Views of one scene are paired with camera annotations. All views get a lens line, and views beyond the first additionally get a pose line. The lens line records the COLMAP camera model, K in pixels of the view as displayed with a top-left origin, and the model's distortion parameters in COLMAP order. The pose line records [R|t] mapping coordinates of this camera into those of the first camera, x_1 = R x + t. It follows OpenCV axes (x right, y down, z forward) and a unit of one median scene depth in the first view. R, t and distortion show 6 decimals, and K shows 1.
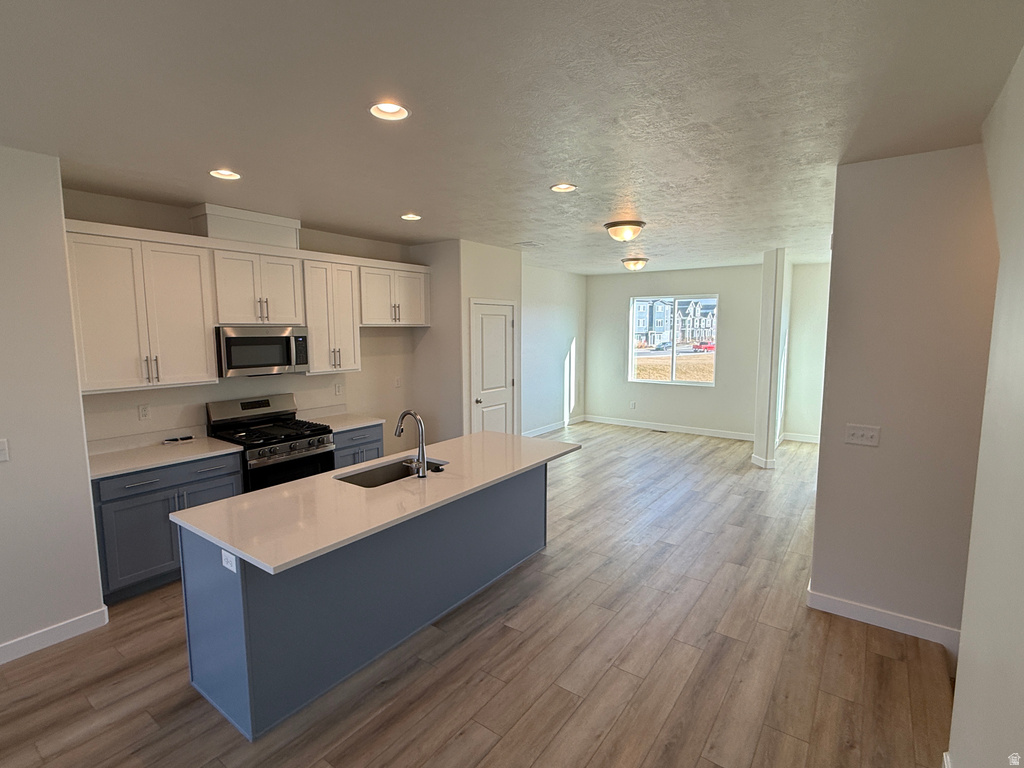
lens RADIAL K [[504.4, 0, 511.1], [0, 504.4, 384.8], [0, 0, 1]] dist [0.000252, 0.000673]
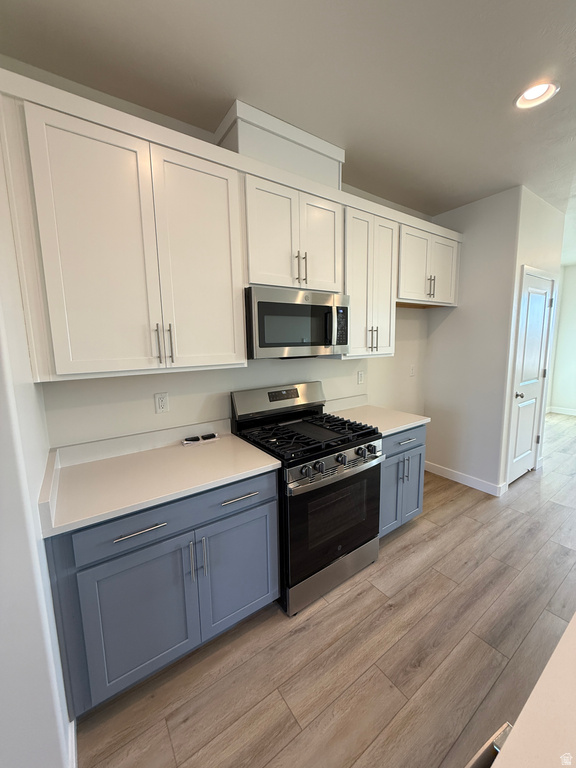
lens RADIAL K [[306.8, 0, 289.7], [0, 306.8, 383.3], [0, 0, 1]] dist [0.003598, -0.000137]
pose [[0.946664, 0.031449, -0.320685, -0.370477], [-0.021129, 0.999142, 0.035613, 0.003210], [0.321530, -0.026938, 0.946516, 0.585829]]
